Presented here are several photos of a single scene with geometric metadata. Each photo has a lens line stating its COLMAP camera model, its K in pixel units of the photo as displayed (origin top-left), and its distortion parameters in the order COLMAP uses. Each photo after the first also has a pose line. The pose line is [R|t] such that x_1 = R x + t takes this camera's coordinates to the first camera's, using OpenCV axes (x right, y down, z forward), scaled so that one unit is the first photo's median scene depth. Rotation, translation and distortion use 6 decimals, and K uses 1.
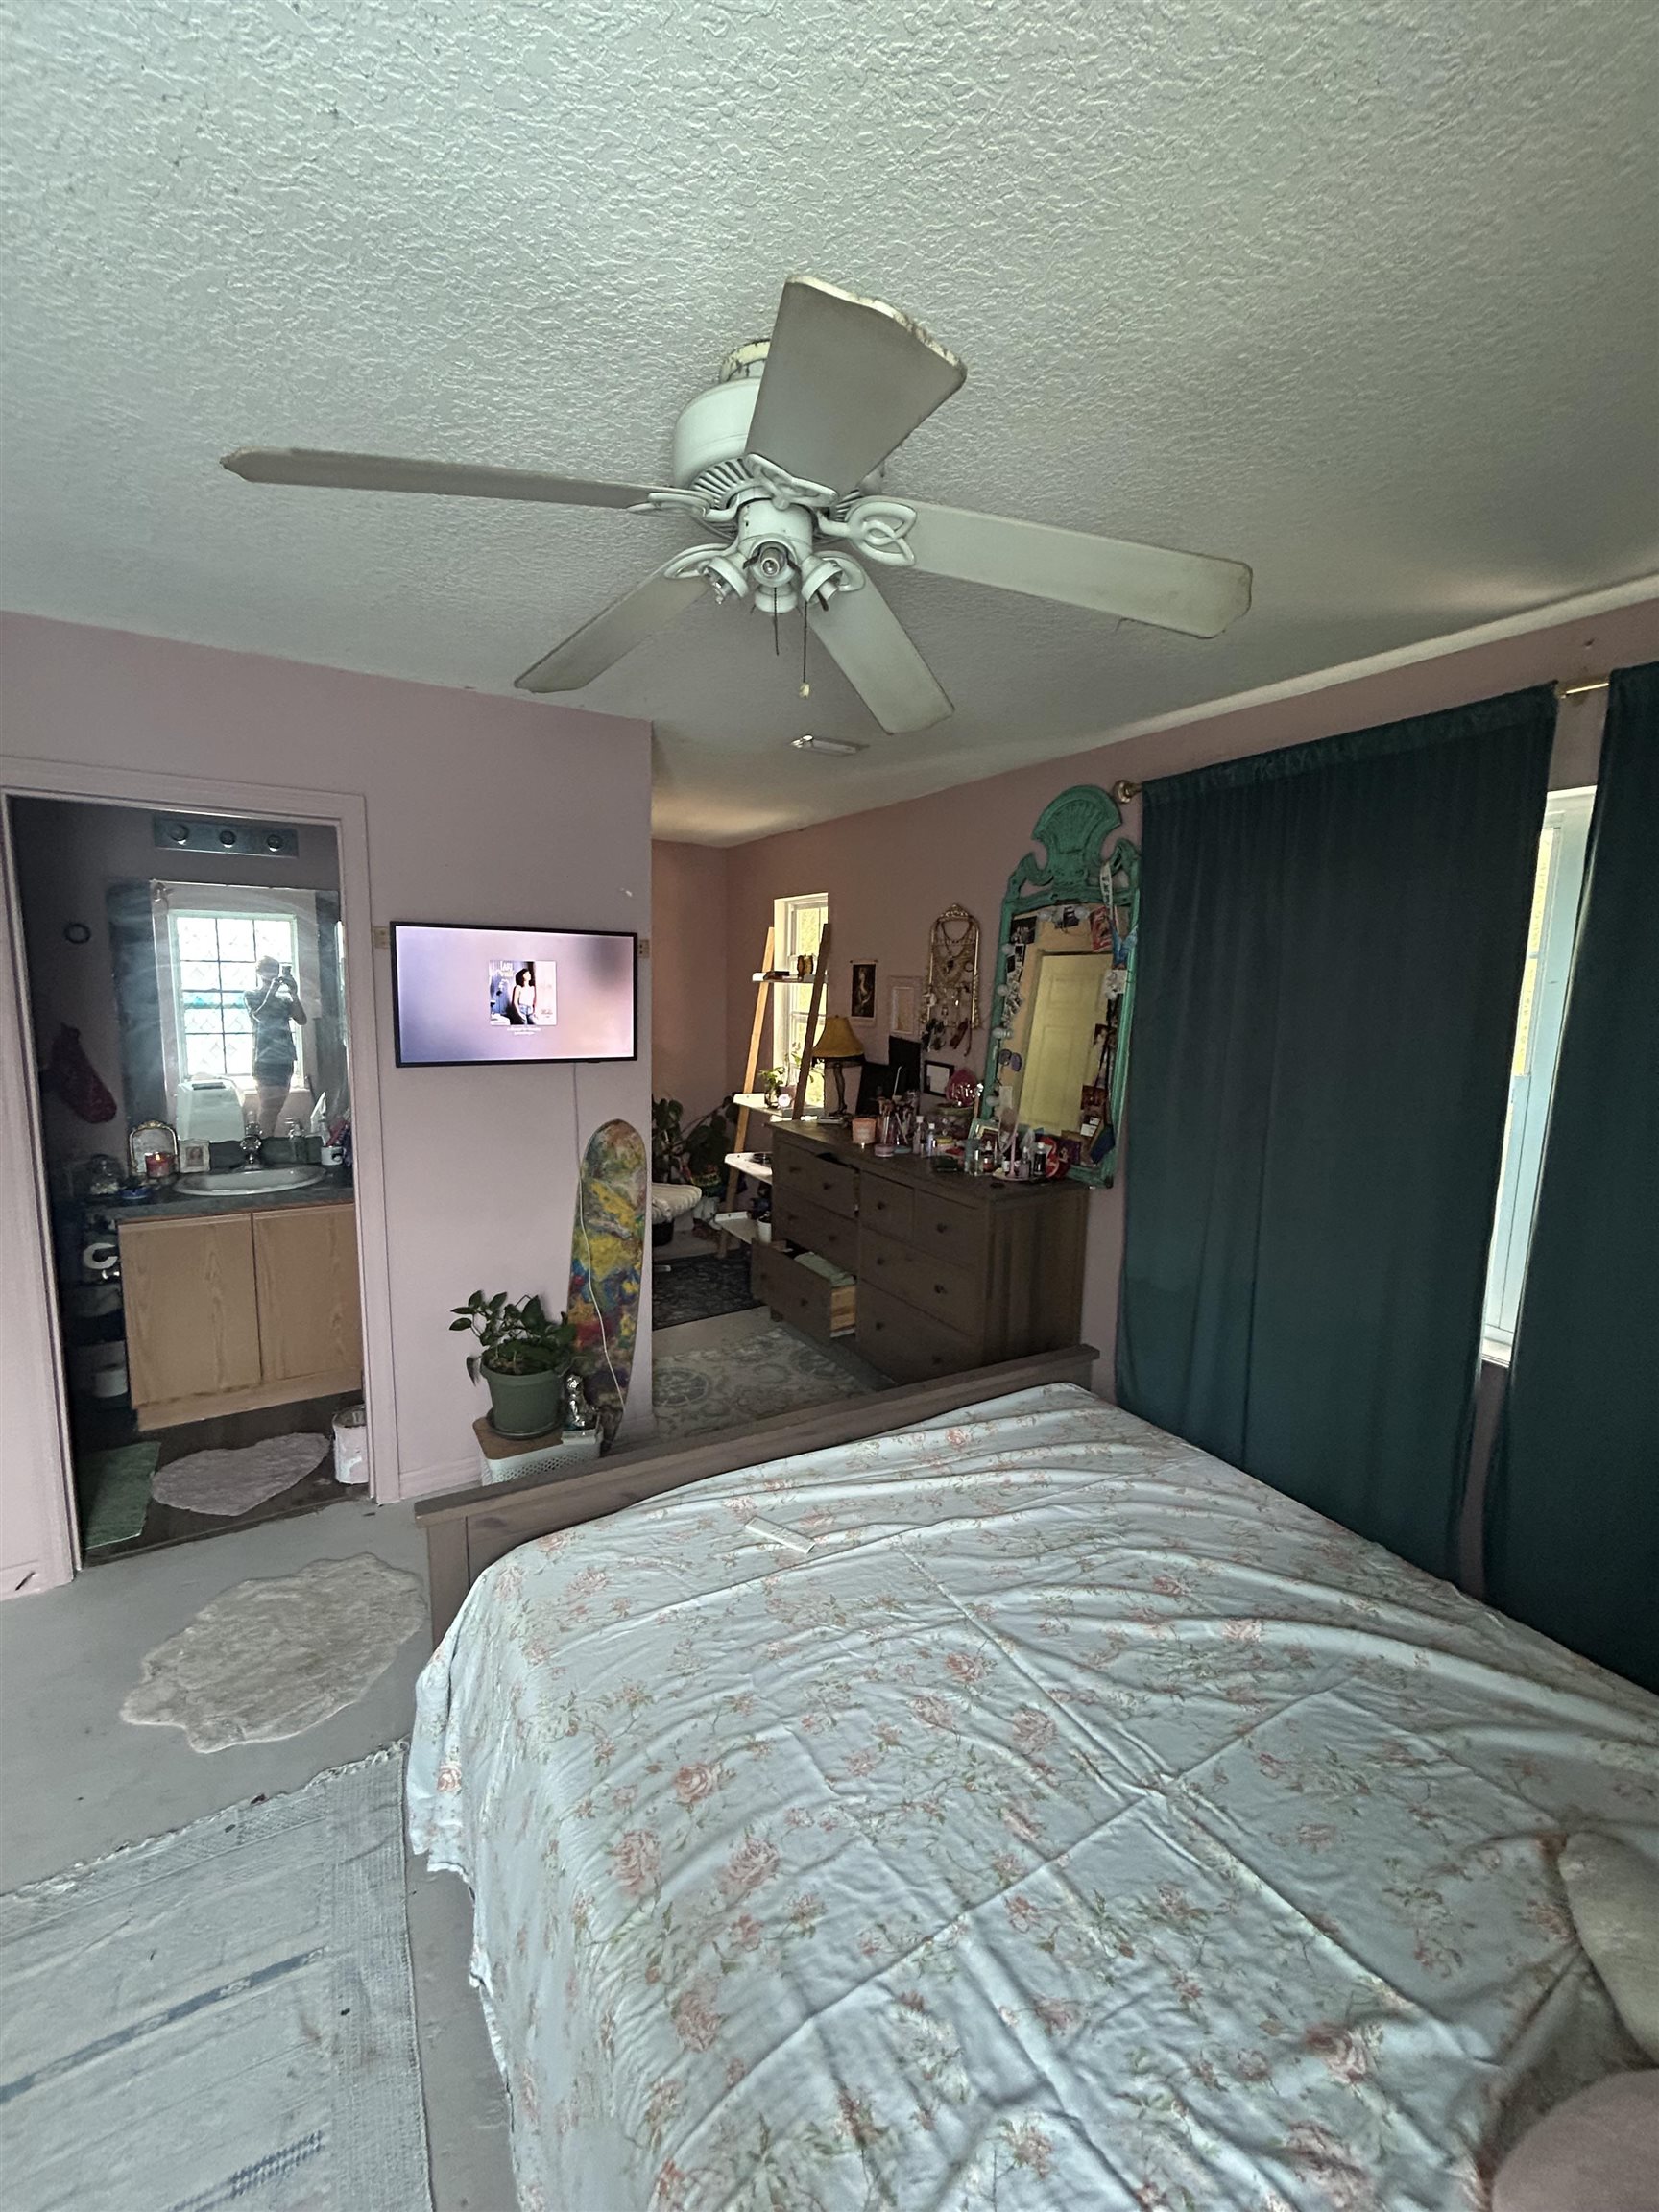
lens RADIAL K [[892.5, 0, 829.5], [0, 892.5, 1106.0], [0, 0, 1]] dist [0.000595, -0.000038]
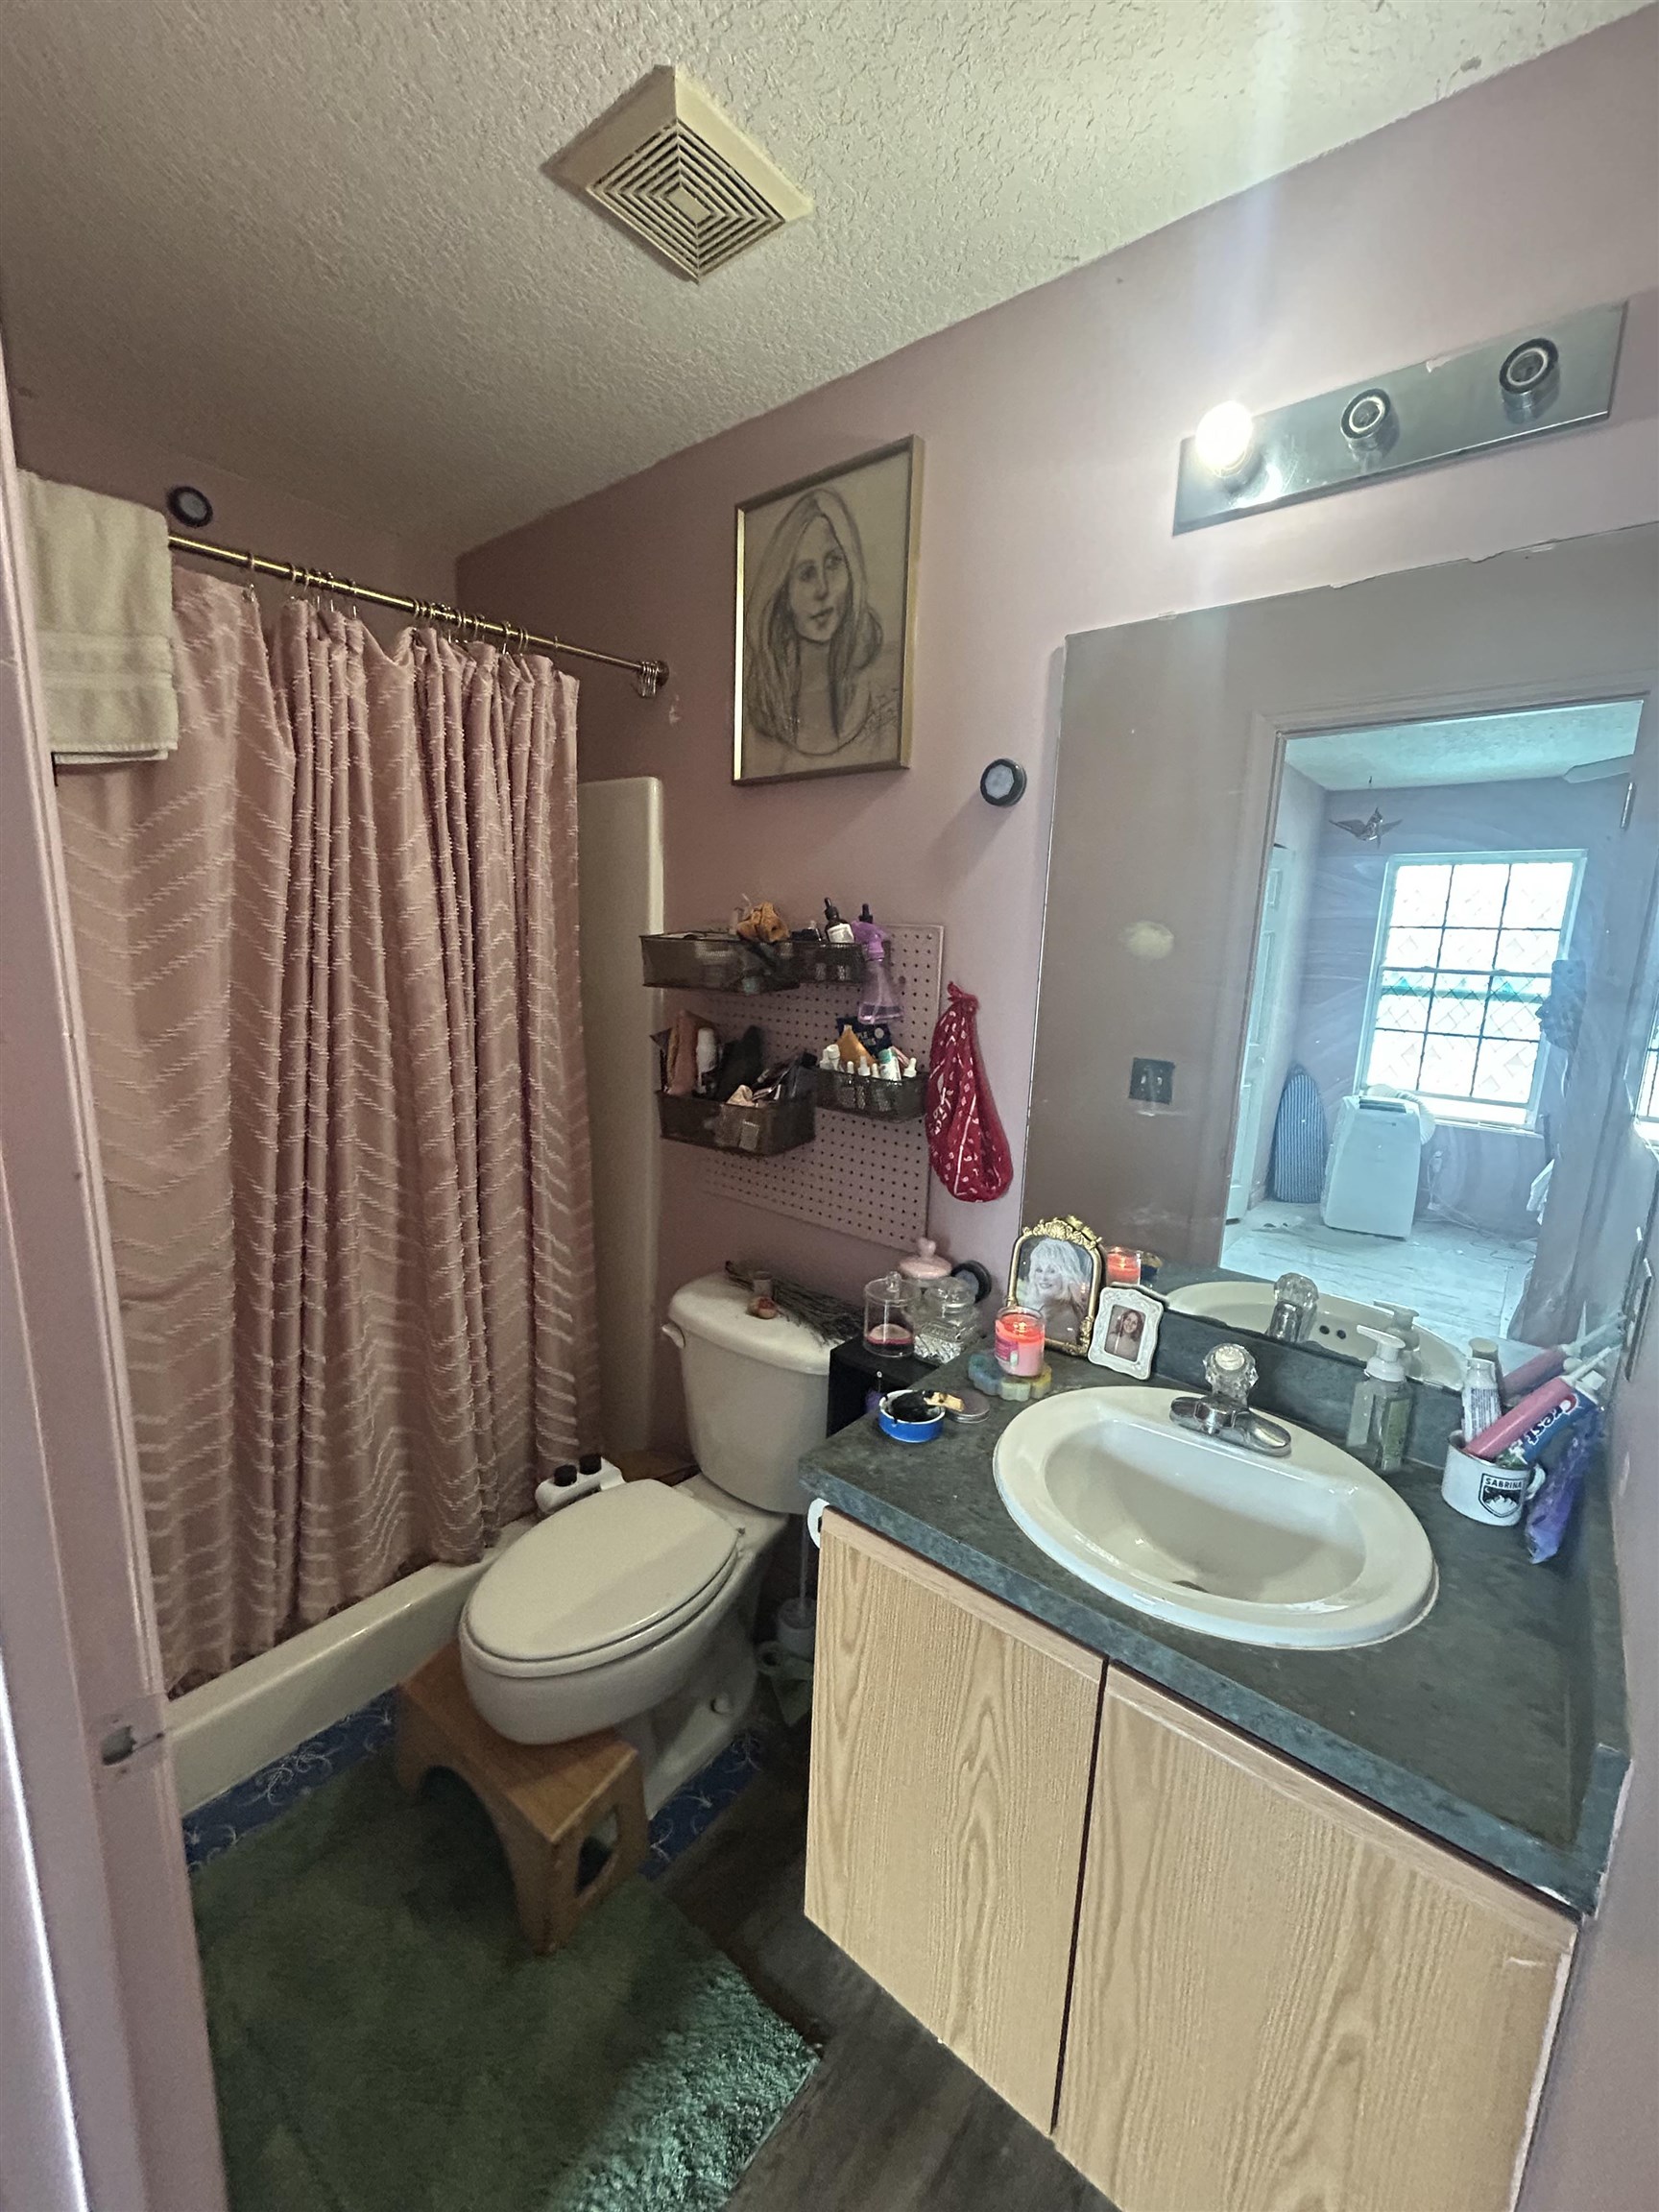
lens RADIAL K [[892.5, 0, 829.5], [0, 892.5, 1106.0], [0, 0, 1]] dist [0.000595, -0.000038]
pose [[0.337763, 0.157122, -0.928024, -0.191152], [-0.154911, 0.981803, 0.109846, -0.030458], [0.928396, 0.106660, 0.355956, 0.343756]]
